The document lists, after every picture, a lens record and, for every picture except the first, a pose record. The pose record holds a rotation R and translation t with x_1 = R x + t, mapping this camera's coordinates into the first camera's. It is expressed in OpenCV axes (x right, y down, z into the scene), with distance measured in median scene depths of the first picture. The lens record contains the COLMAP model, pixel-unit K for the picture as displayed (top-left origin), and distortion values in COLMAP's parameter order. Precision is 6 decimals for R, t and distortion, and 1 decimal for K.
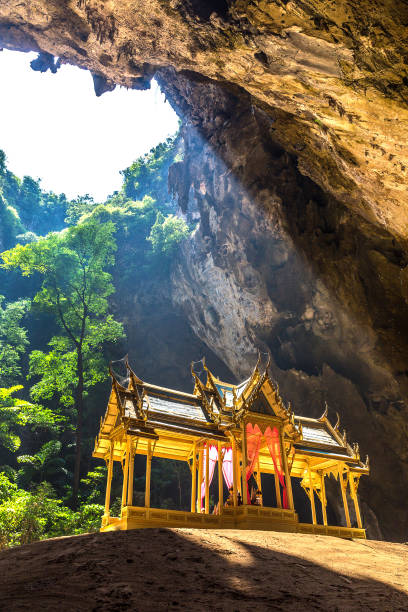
lens RADIAL K [[527.2, 0, 202.8], [0, 527.2, 308.8], [0, 0, 1]] dist [-0.003202, 0.001515]
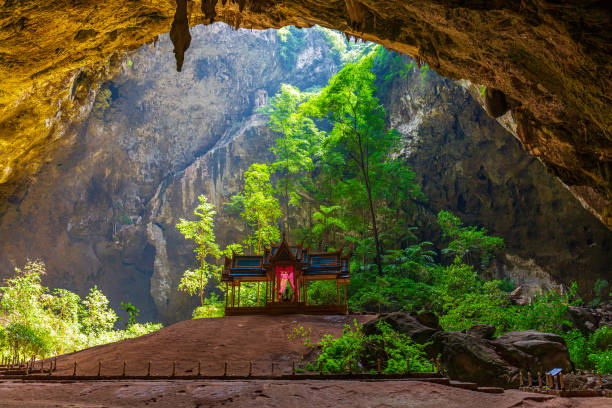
lens RADIAL K [[534.9, 0, 305.7], [0, 534.9, 202.0], [0, 0, 1]] dist [-0.054201, -0.000494]
pose [[0.808412, -0.169909, -0.563561, 0.367345], [0.305368, 0.939573, 0.154767, -0.086333], [0.503211, -0.297210, 0.811447, -0.173055]]
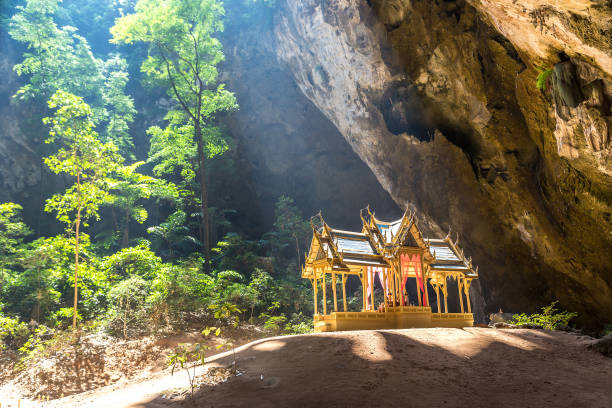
lens RADIAL K [[602.2, 0, 306.7], [0, 602.2, 206.3], [0, 0, 1]] dist [0.015877, 0.001962]
pose [[0.999406, -0.021780, 0.026706, -0.055765], [0.013042, 0.956365, 0.291884, -0.102745], [-0.031898, -0.291362, 0.956081, -0.148716]]
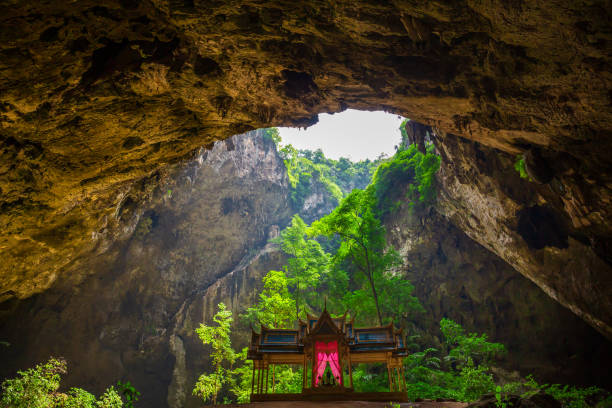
lens RADIAL K [[409.9, 0, 304.4], [0, 409.9, 202.4], [0, 0, 1]] dist [-0.111614, 0.082479]
pose [[0.817567, -0.317242, -0.480564, 0.211882], [0.286036, 0.948050, -0.139228, -0.013556], [0.499767, -0.023630, 0.865837, -0.055658]]
